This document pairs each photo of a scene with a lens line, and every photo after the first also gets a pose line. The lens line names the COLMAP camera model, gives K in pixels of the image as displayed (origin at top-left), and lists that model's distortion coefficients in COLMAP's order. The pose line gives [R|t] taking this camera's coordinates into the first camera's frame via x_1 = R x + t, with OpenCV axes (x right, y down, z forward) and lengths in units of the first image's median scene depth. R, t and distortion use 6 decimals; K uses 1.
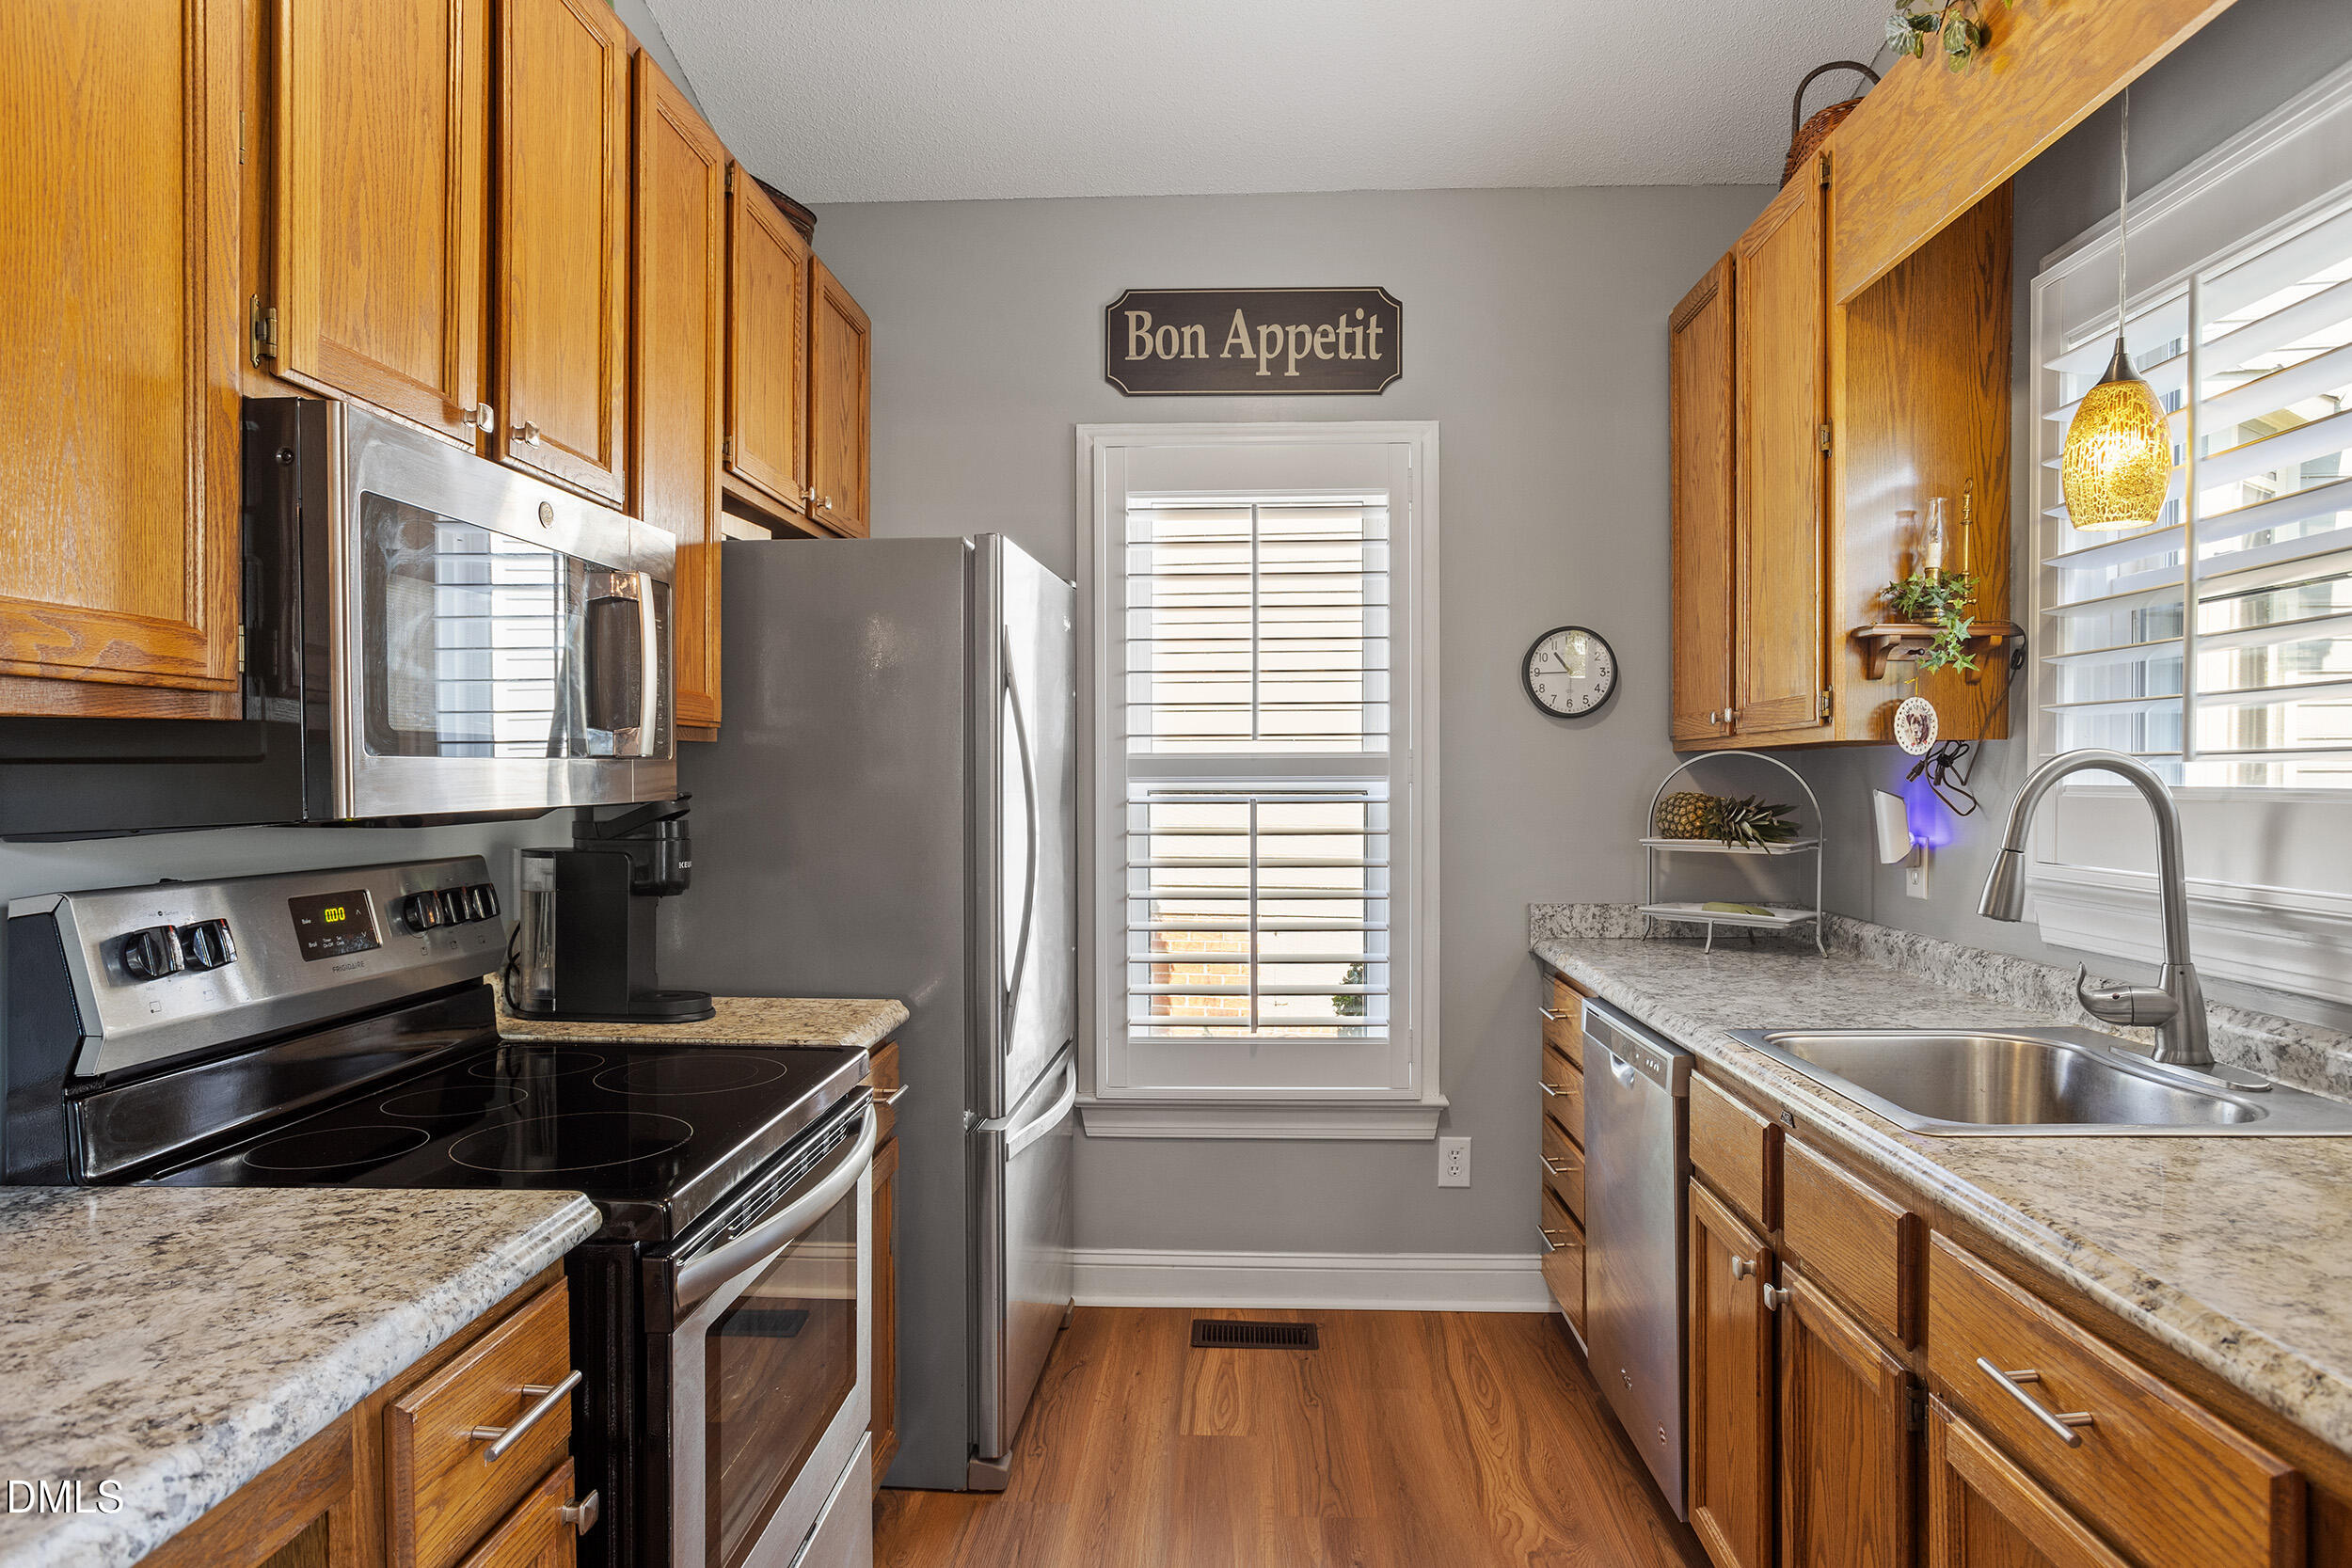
lens RADIAL K [[1371.3, 0, 1177.0], [0, 1371.3, 767.8], [0, 0, 1]] dist [-0.055371, 0.046997]
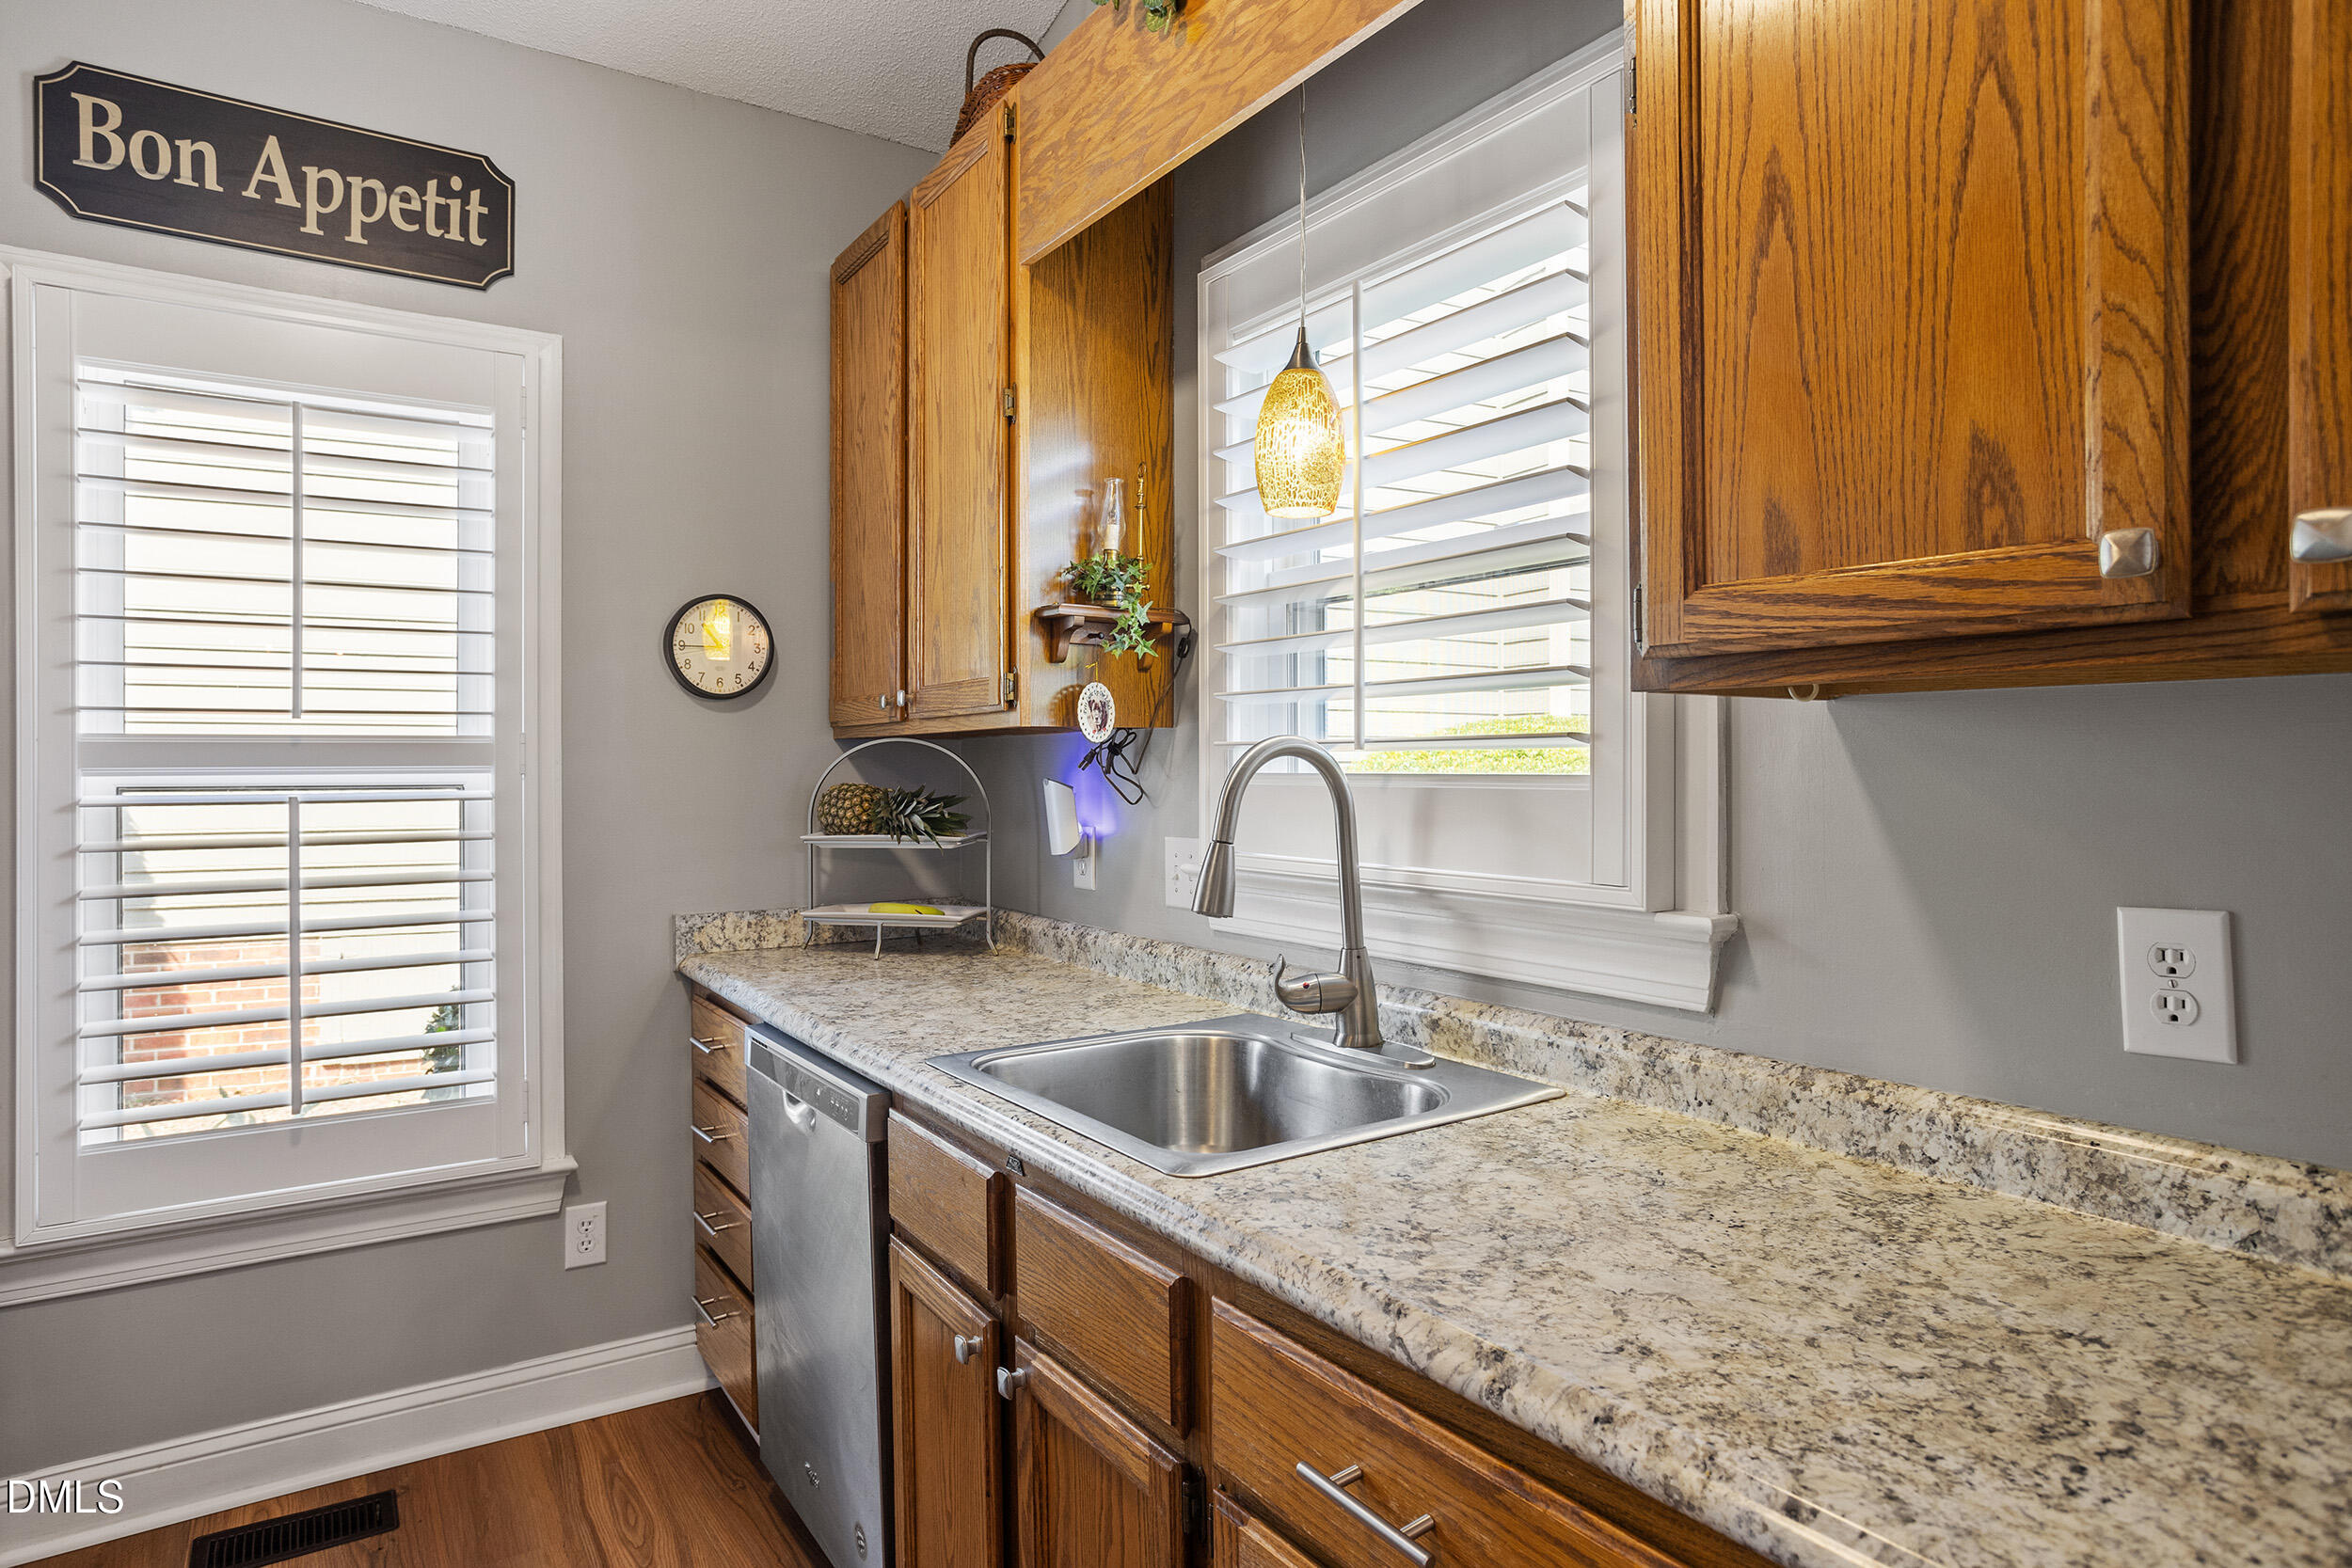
lens RADIAL K [[1371.3, 0, 1177.0], [0, 1371.3, 767.8], [0, 0, 1]] dist [-0.055371, 0.046997]
pose [[0.812151, -0.002533, 0.583441, 0.022251], [-0.001194, 0.999981, 0.006003, 0.002392], [-0.583446, -0.005572, 0.812133, 0.166076]]
